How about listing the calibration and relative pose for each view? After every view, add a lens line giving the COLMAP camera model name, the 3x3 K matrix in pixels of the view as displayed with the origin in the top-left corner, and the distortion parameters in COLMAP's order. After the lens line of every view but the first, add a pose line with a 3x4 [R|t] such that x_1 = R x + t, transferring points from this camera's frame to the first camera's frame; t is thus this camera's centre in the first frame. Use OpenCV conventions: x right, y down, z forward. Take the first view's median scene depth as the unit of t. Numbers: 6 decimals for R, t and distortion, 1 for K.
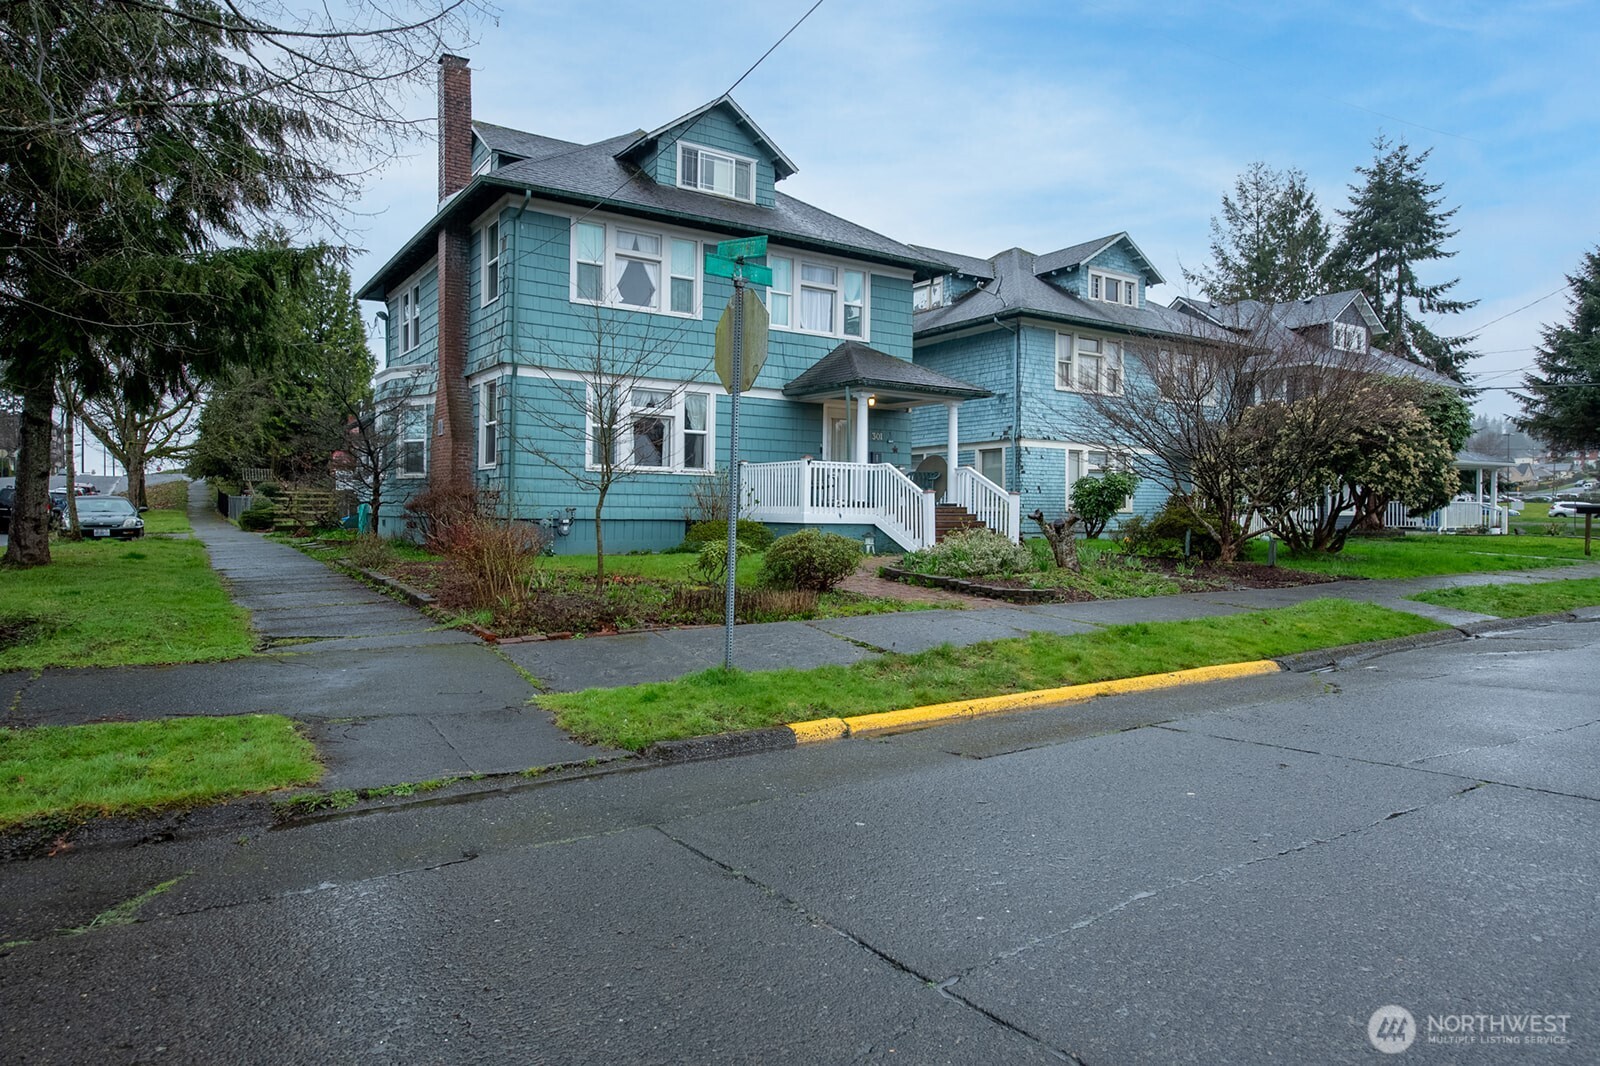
lens RADIAL K [[1101.0, 0, 798.5], [0, 1101.0, 532.9], [0, 0, 1]] dist [-0.004811, -0.001054]
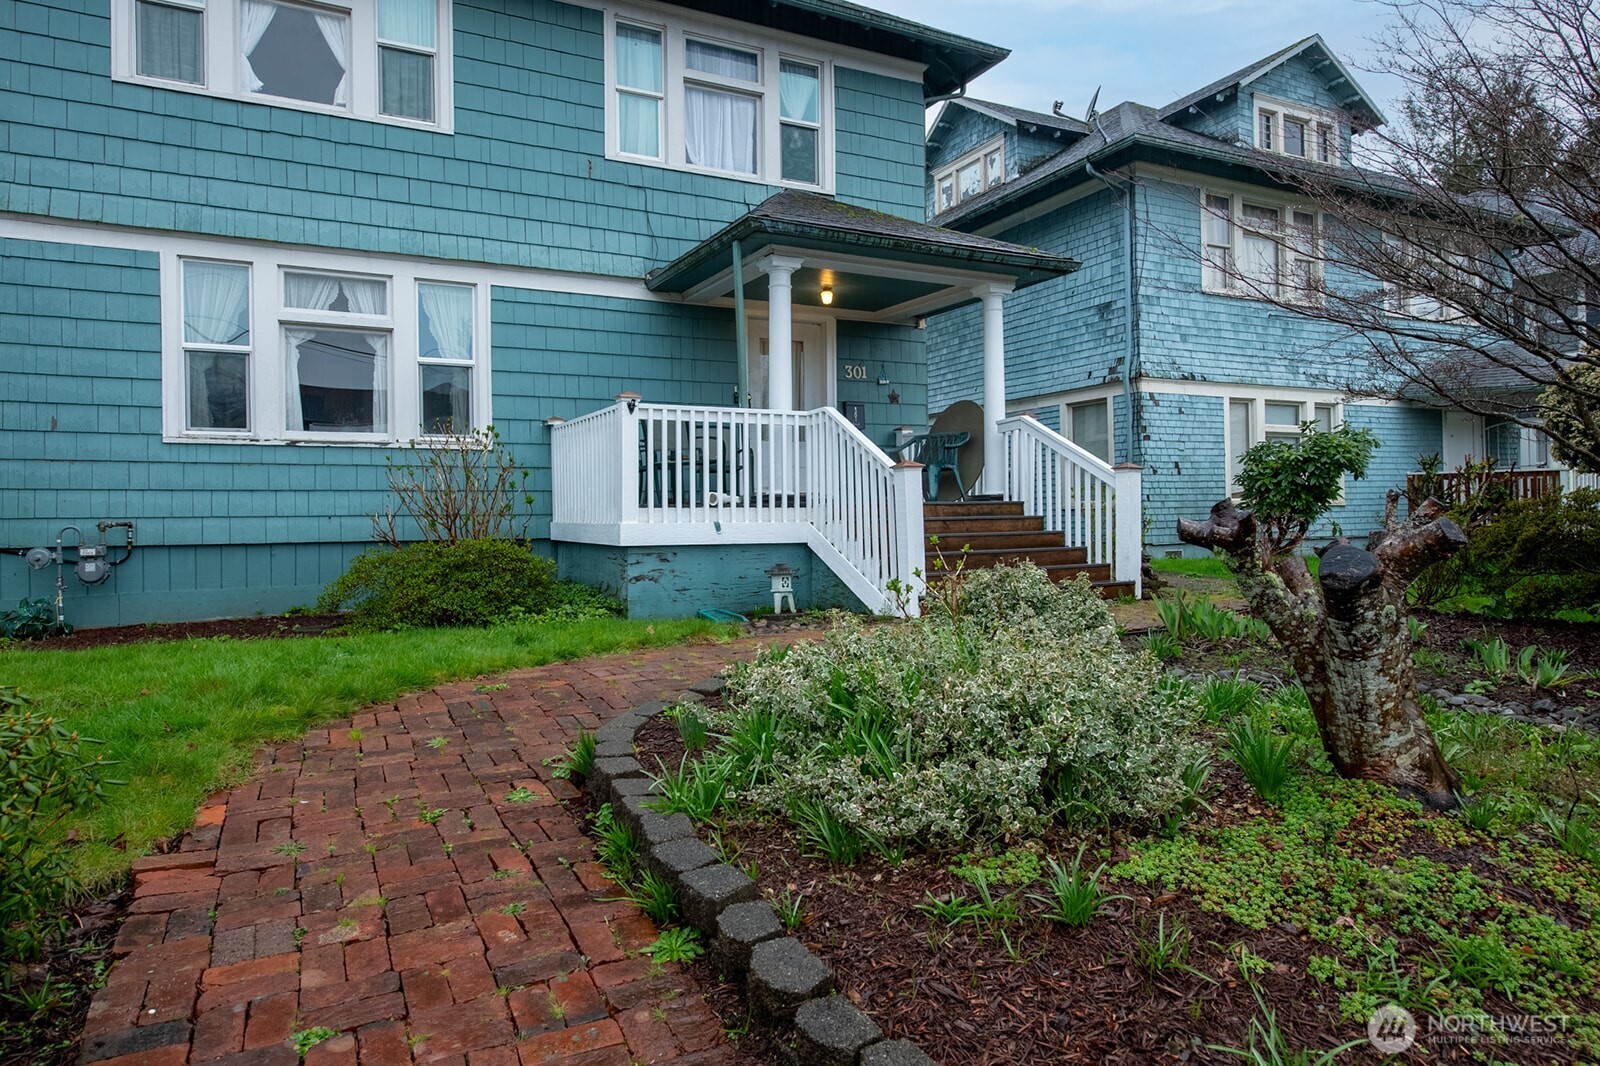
lens RADIAL K [[912.8, 0, 785.5], [0, 912.8, 514.2], [0, 0, 1]] dist [0.002290, -0.003176]
pose [[0.984493, -0.020733, -0.174196, 0.121571], [0.017801, 0.999673, -0.018378, -0.012708], [0.174520, 0.014992, 0.984539, 0.601956]]
